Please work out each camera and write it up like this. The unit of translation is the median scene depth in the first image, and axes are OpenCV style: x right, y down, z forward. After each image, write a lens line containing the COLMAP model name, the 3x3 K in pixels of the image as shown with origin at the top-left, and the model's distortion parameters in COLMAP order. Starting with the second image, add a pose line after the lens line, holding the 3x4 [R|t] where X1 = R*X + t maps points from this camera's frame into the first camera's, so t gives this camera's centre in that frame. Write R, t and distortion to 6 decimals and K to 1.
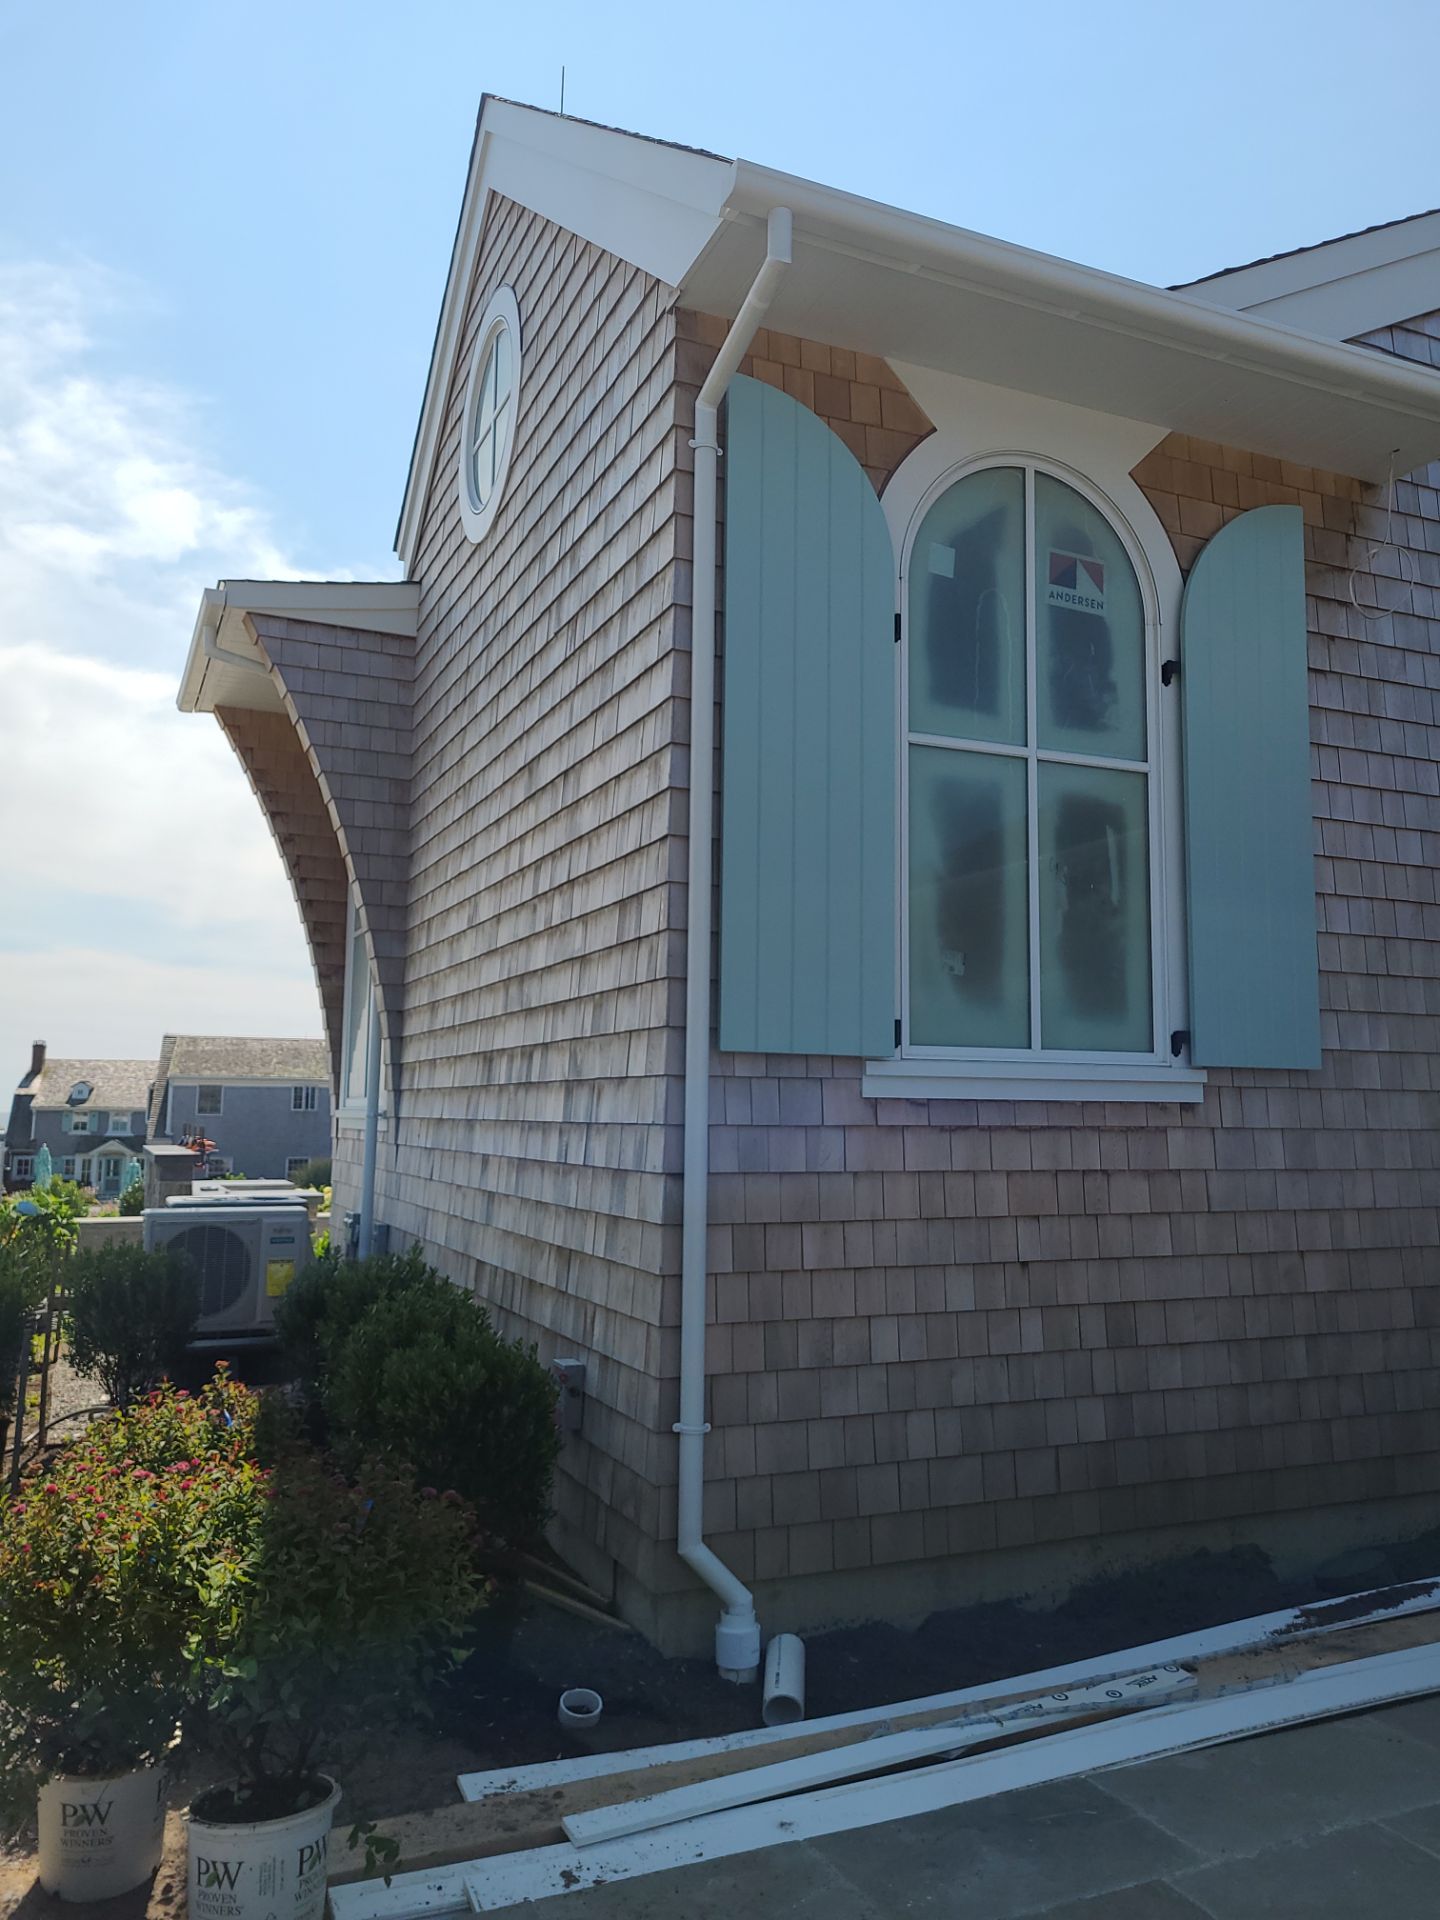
lens RADIAL K [[1438.2, 0, 782.6], [0, 1438.2, 962.4], [0, 0, 1]] dist [0.069429, -0.058765]
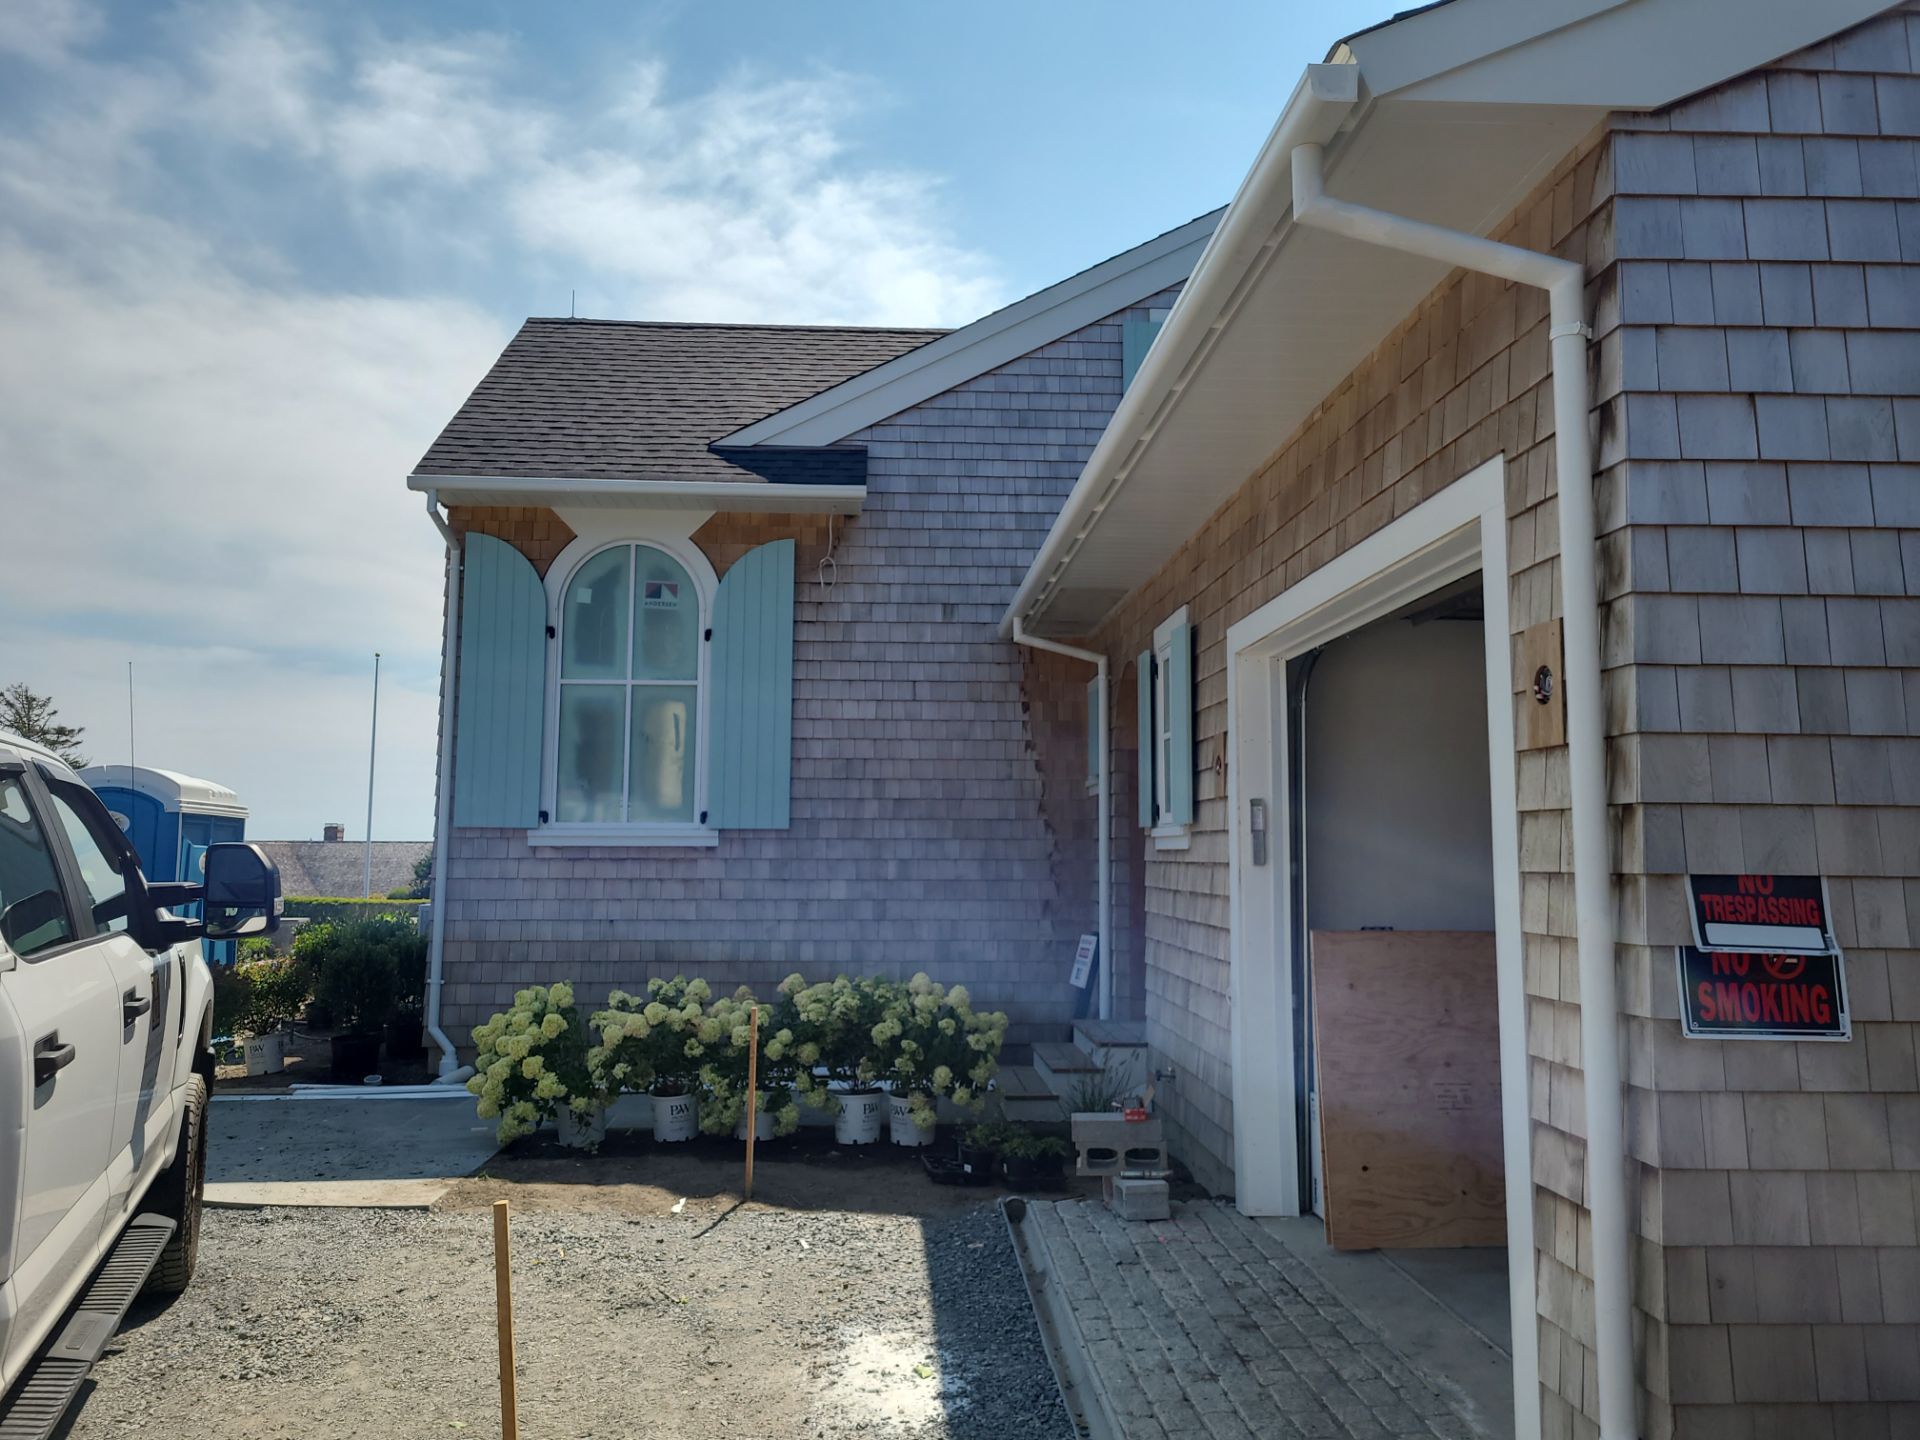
lens RADIAL K [[1503.3, 0, 960.0], [0, 1503.3, 720.0], [0, 0, 1]] dist [0.086760, 0.002245]
pose [[0.926358, -0.037697, -0.374753, 1.384346], [0.040863, 0.999165, 0.000502, -0.067646], [0.374421, -0.015779, 0.927125, -0.830541]]
